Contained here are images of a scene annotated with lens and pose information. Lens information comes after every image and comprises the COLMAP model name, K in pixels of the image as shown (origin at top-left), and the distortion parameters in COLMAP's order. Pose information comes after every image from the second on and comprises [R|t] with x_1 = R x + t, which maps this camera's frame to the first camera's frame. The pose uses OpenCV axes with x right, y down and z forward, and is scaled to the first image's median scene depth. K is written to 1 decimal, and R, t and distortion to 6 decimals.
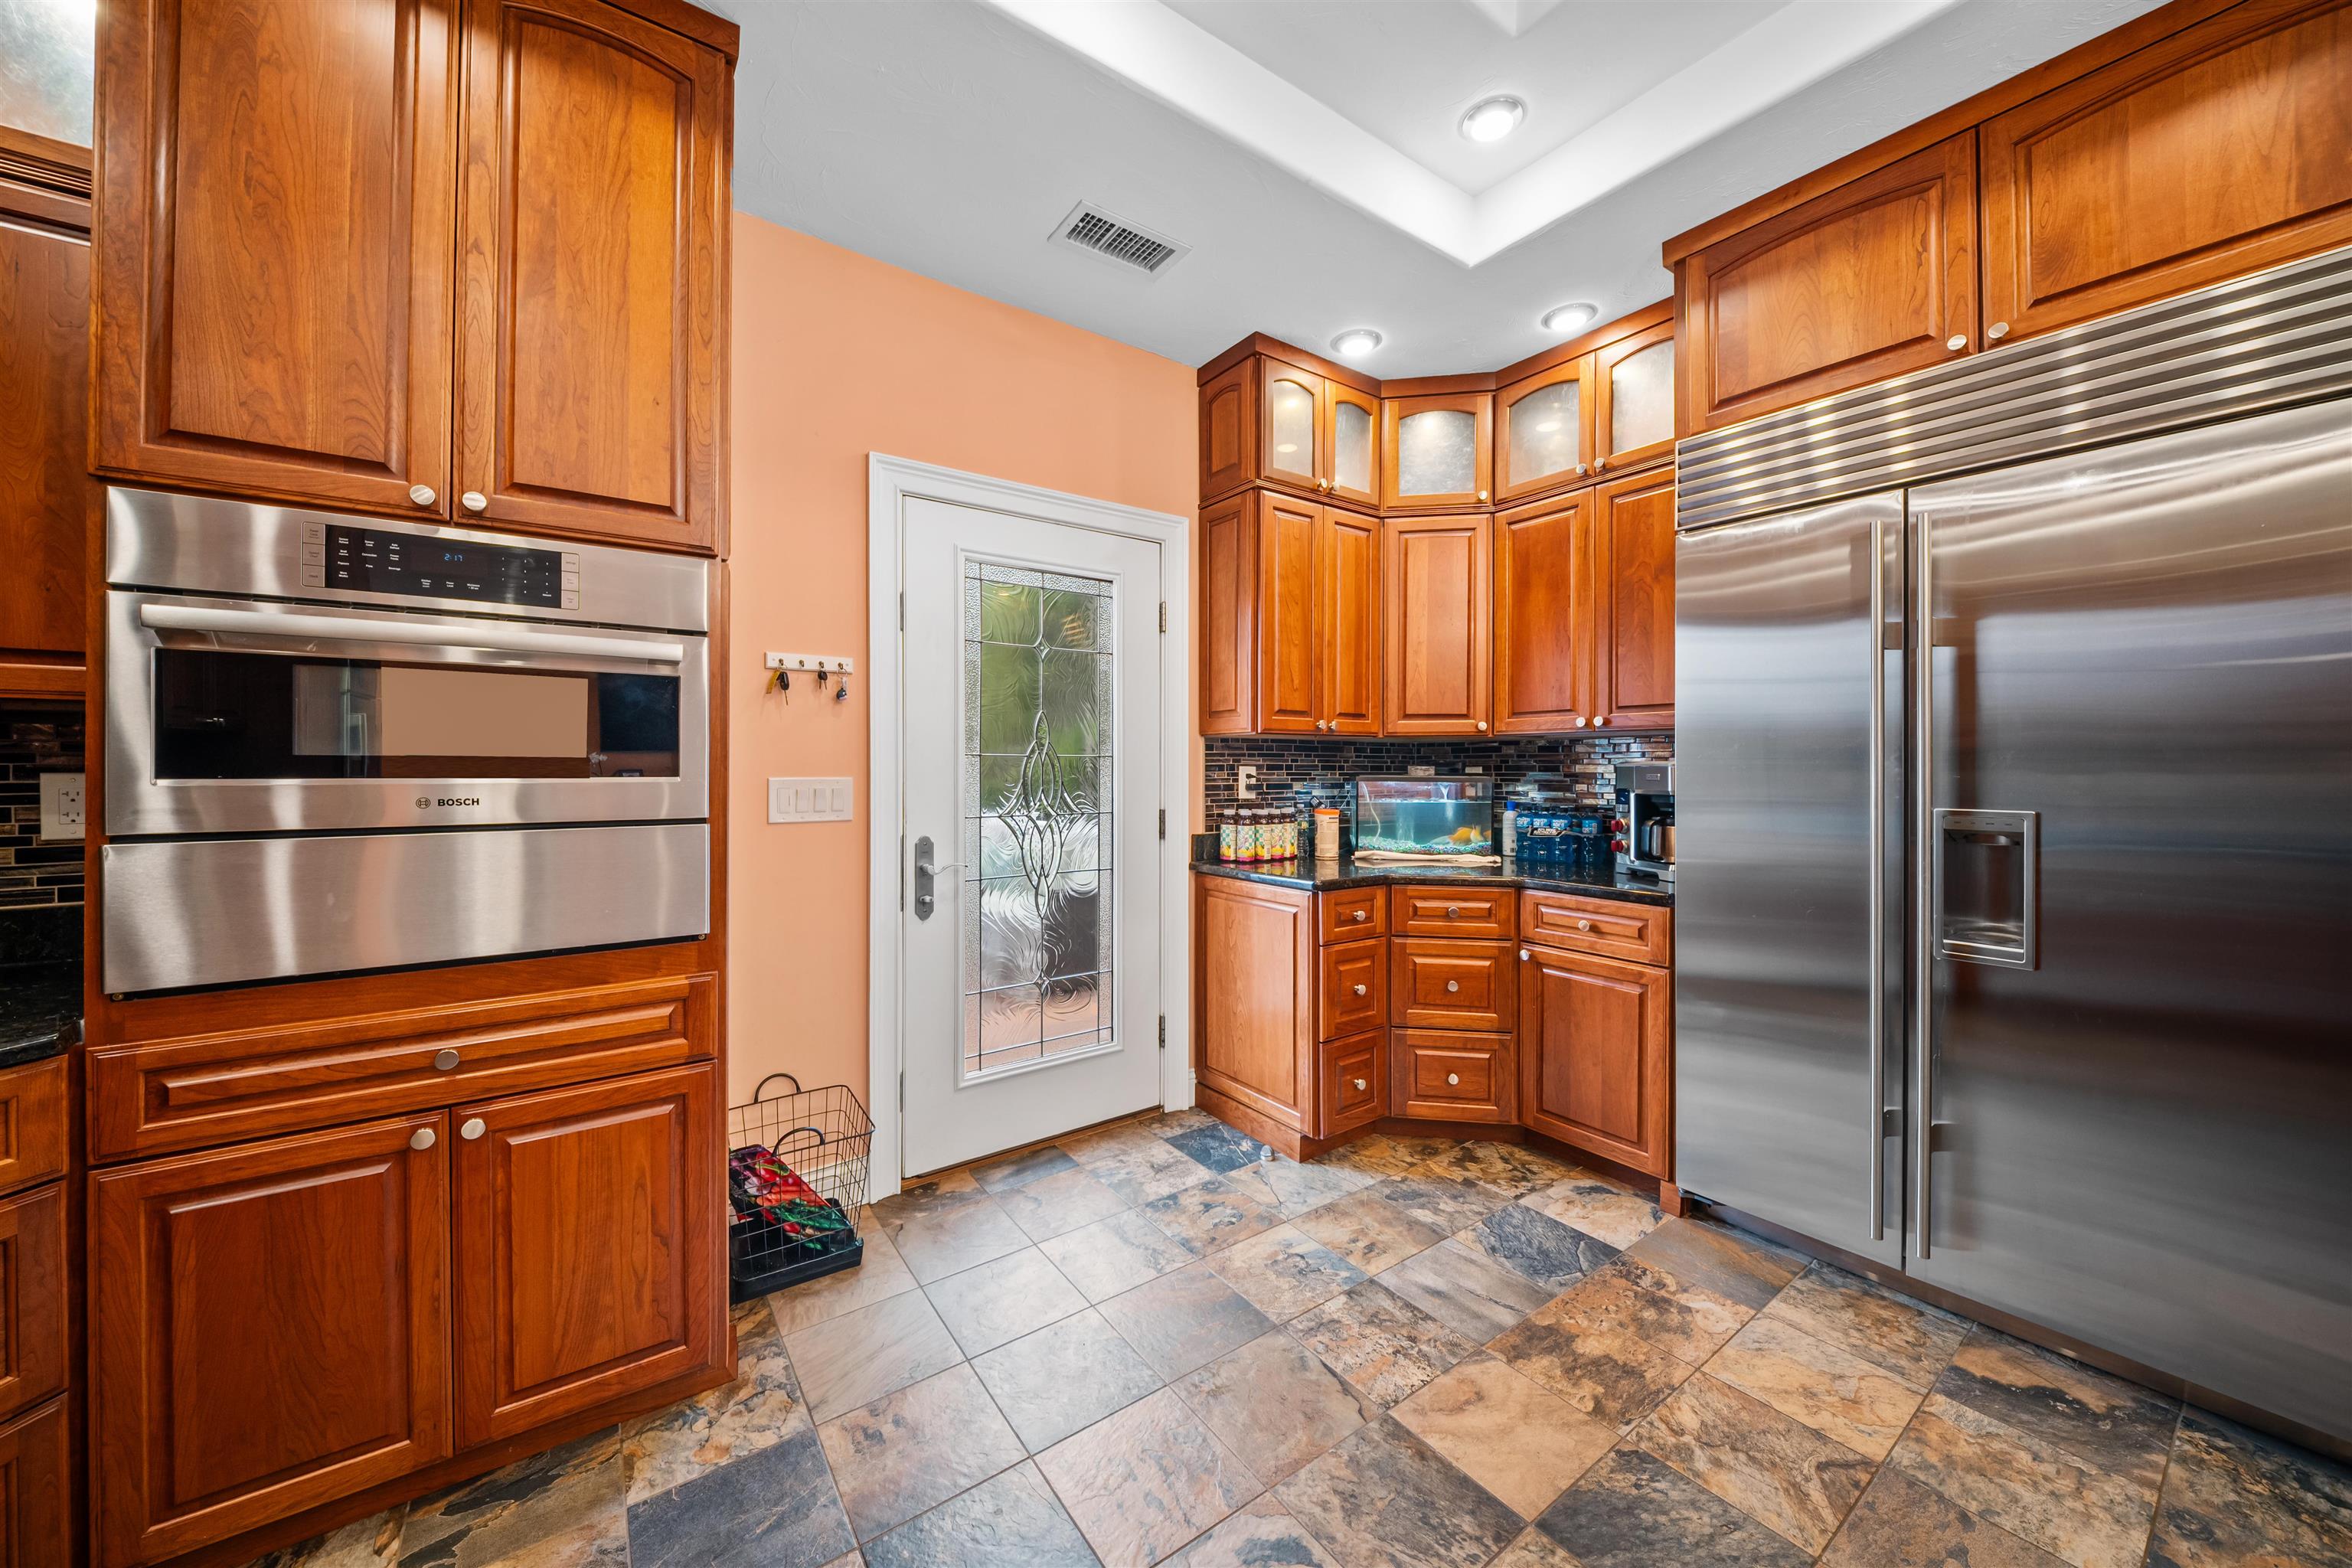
lens RADIAL K [[831.5, 0, 1185.0], [0, 831.5, 768.1], [0, 0, 1]] dist [0.002424, -0.003852]
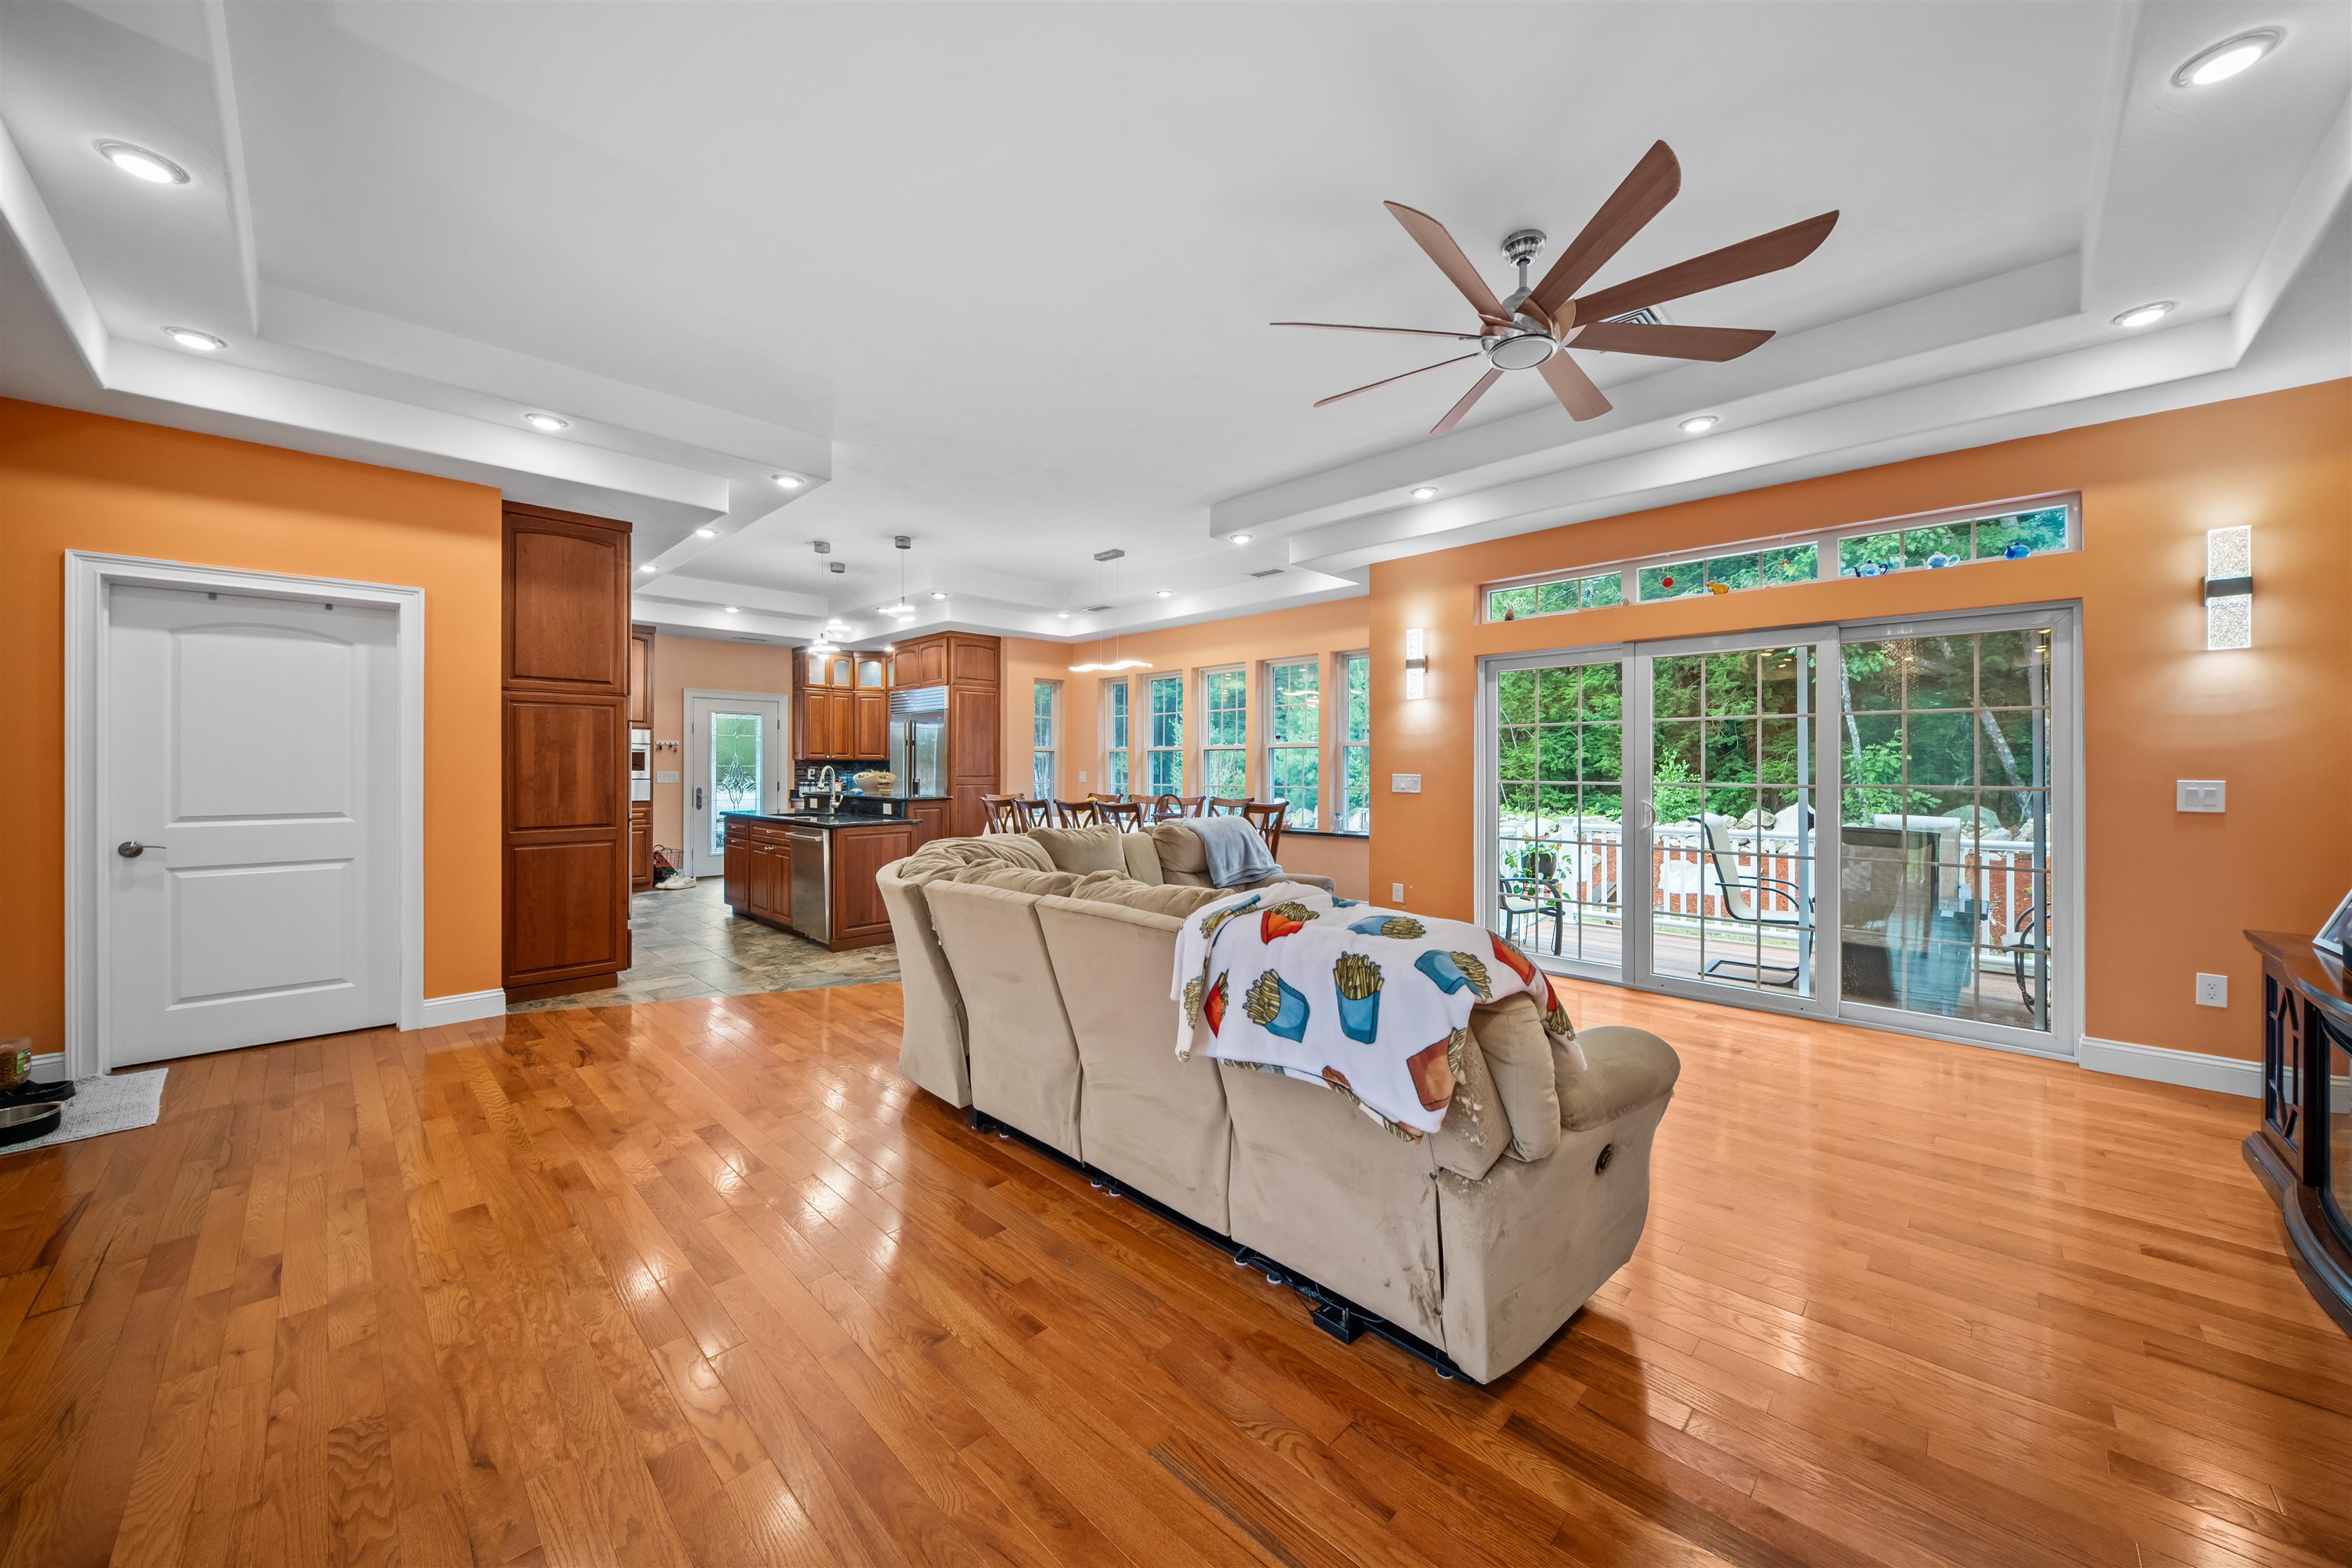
lens RADIAL K [[831.5, 0, 1180.3], [0, 831.5, 766.6], [0, 0, 1]] dist [0.002424, -0.003852]
pose [[0.986315, 0.003944, 0.164824, 1.148827], [-0.003537, 0.999990, -0.002766, -0.008786], [-0.164833, 0.002145, 0.986319, -2.914145]]
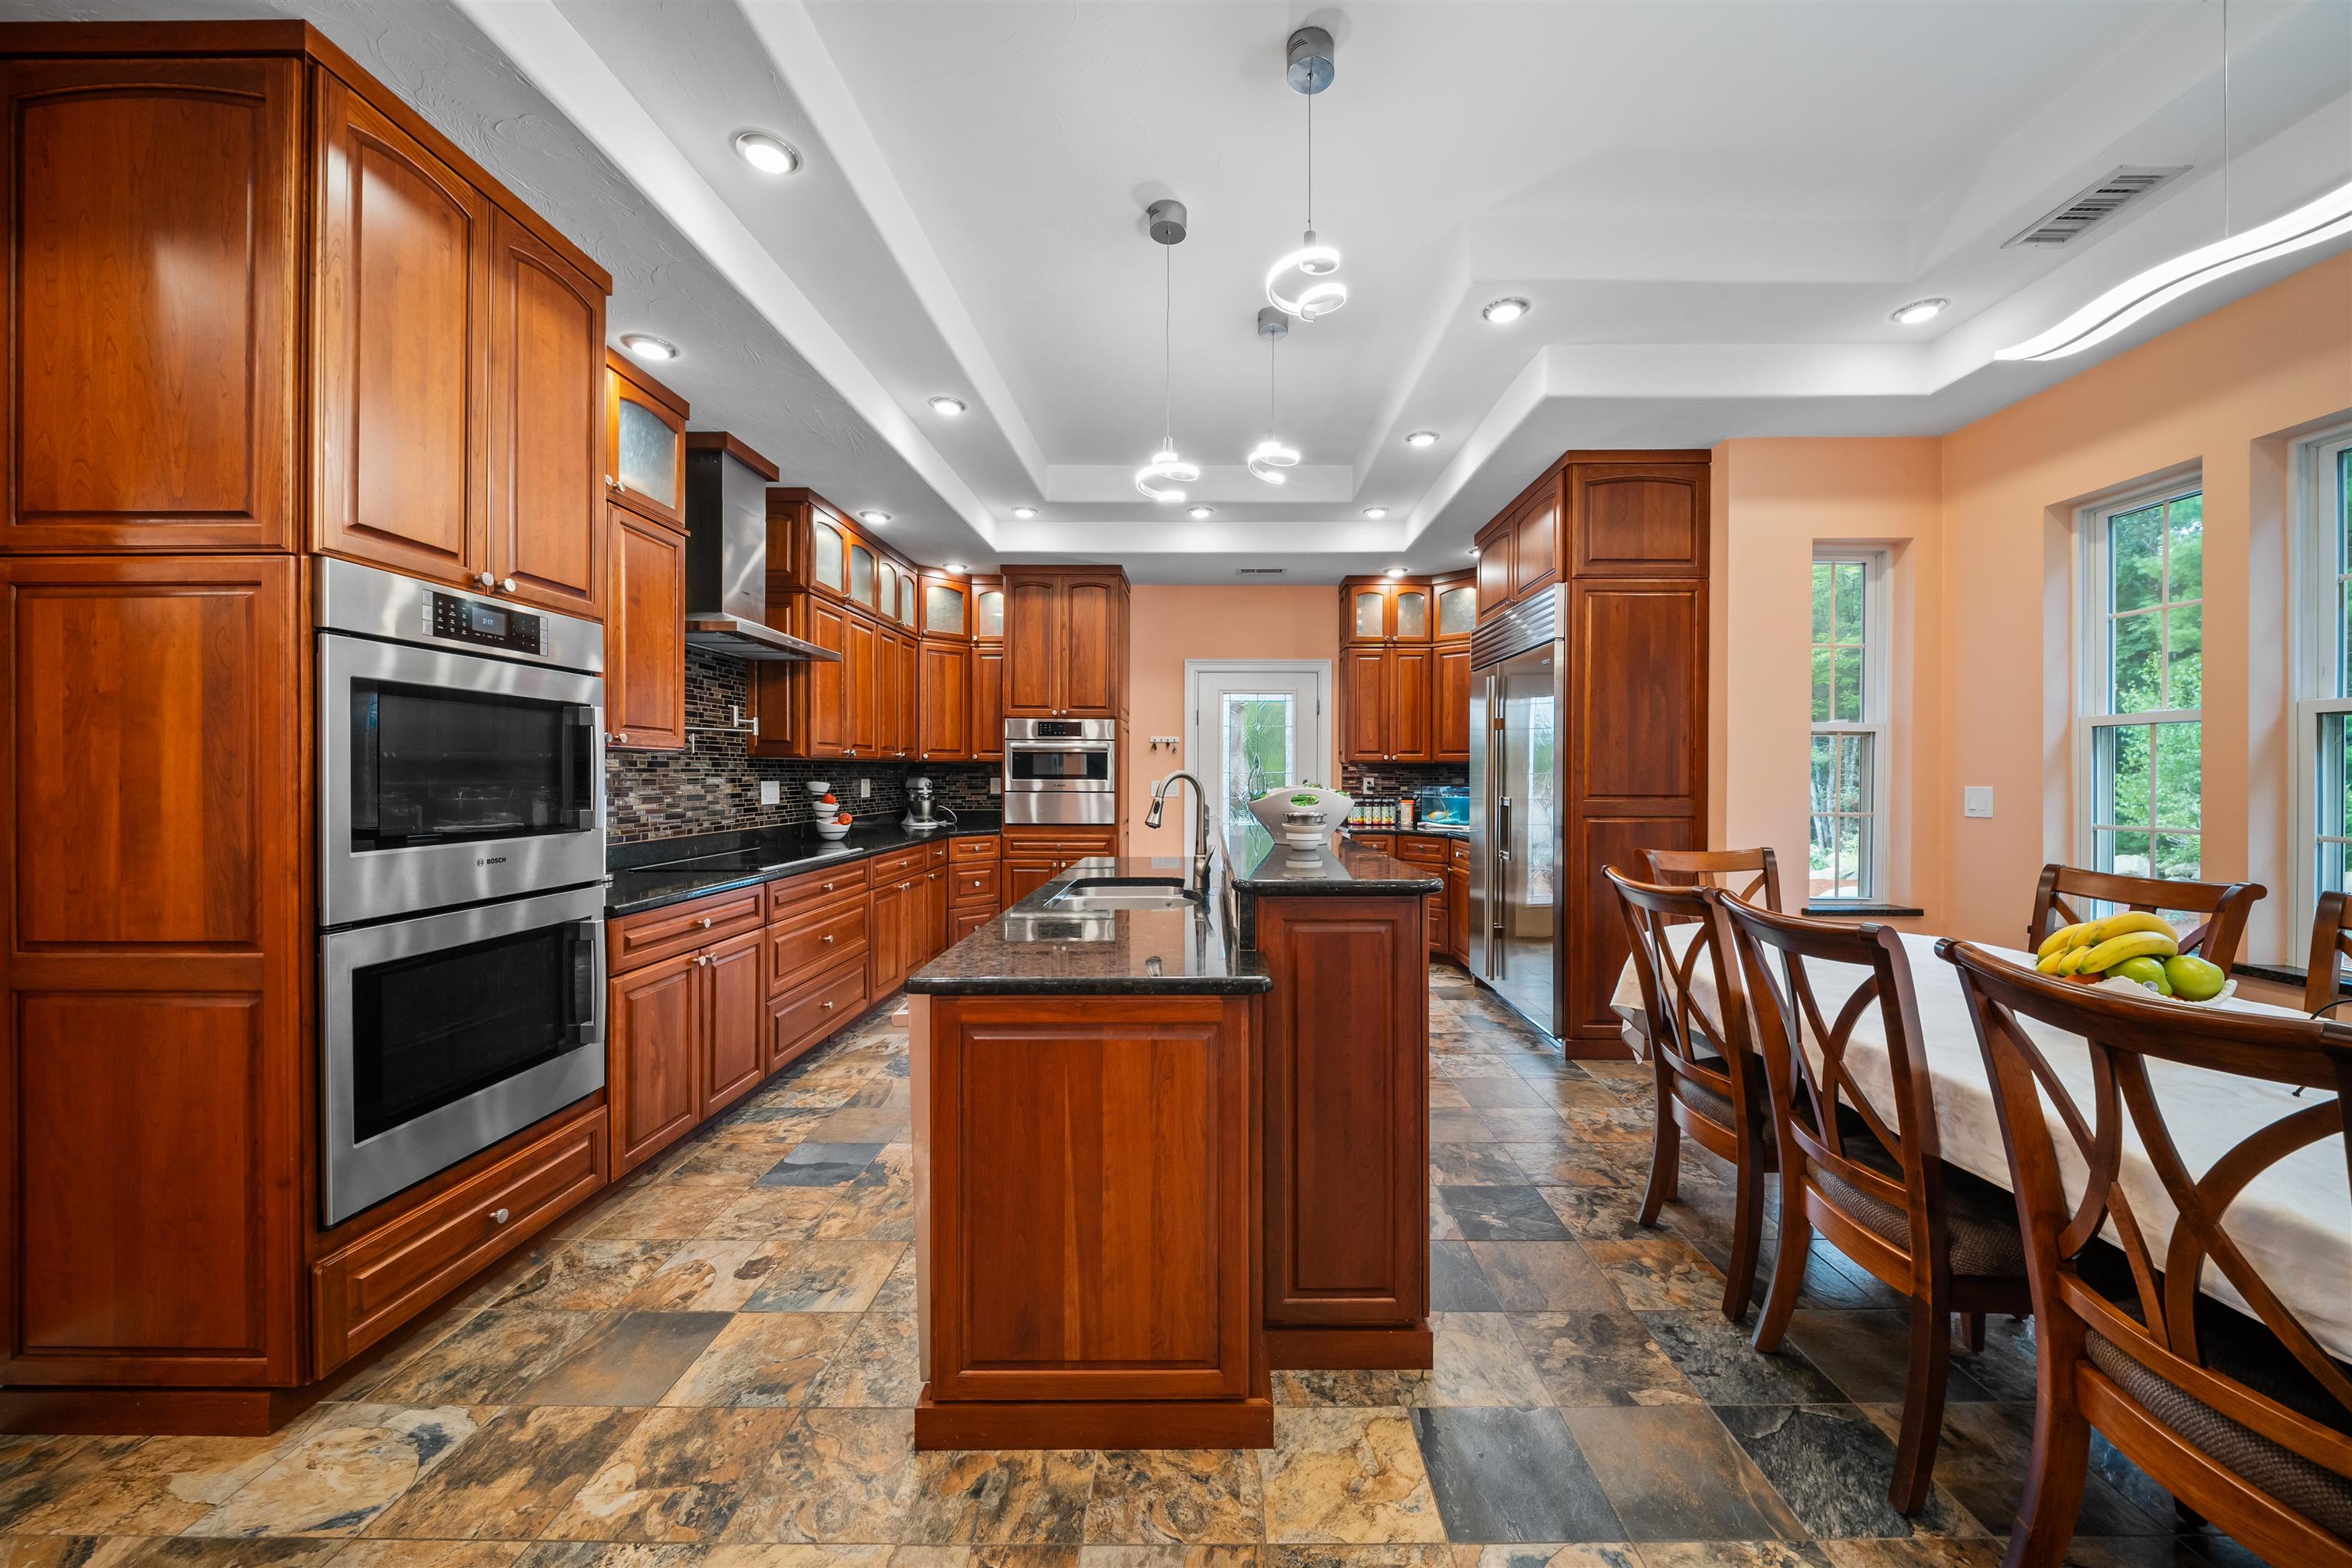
lens RADIAL K [[831.5, 0, 1217.5], [0, 831.5, 777.4], [0, 0, 1]] dist [0.002424, -0.003852]
pose [[0.810780, 0.005888, -0.585321, 1.128196], [-0.004874, 0.999983, 0.003309, -0.008902], [0.585331, 0.000170, 0.810795, -0.980875]]
